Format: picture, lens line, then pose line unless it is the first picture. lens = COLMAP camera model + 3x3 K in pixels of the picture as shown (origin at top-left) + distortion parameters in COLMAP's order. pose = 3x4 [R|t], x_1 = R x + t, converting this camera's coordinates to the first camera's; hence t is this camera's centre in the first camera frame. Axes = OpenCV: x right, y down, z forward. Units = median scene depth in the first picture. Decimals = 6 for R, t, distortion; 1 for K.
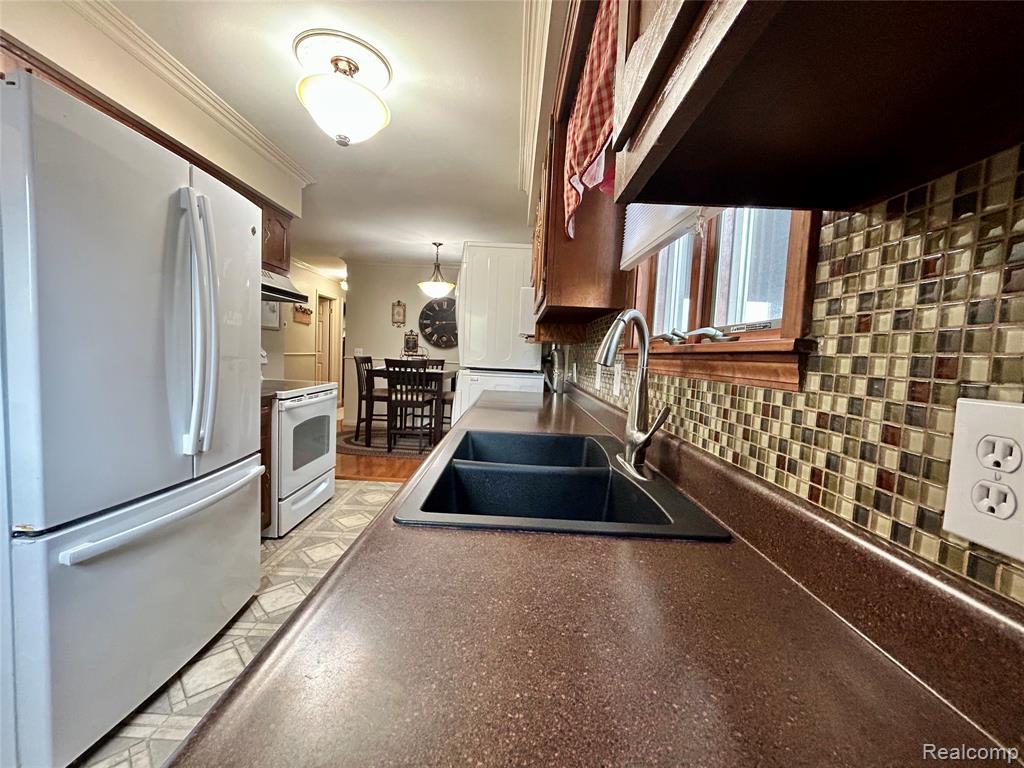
lens RADIAL K [[416.1, 0, 512.0], [0, 416.1, 384.0], [0, 0, 1]] dist [-0.001235, 0.001016]
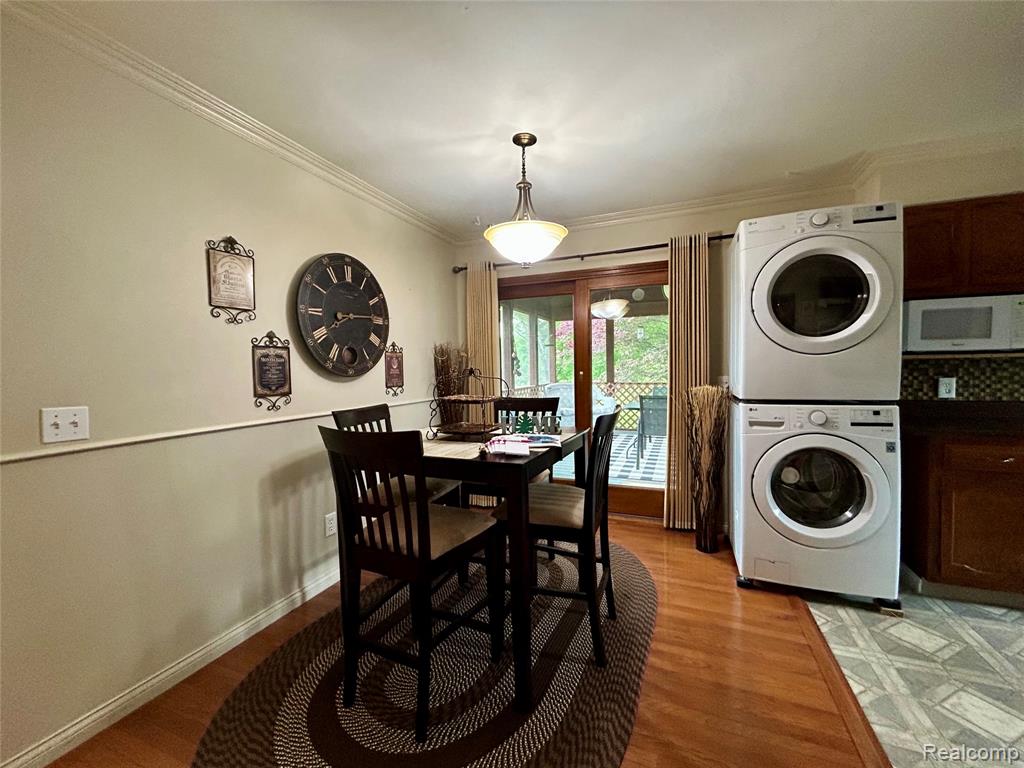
lens RADIAL K [[416.1, 0, 512.0], [0, 416.1, 384.0], [0, 0, 1]] dist [-0.001235, 0.001016]
pose [[0.374326, -0.094500, 0.922469, -0.489537], [0.105643, 0.992663, 0.058823, -0.087572], [-0.921260, 0.075434, 0.381563, 0.694797]]
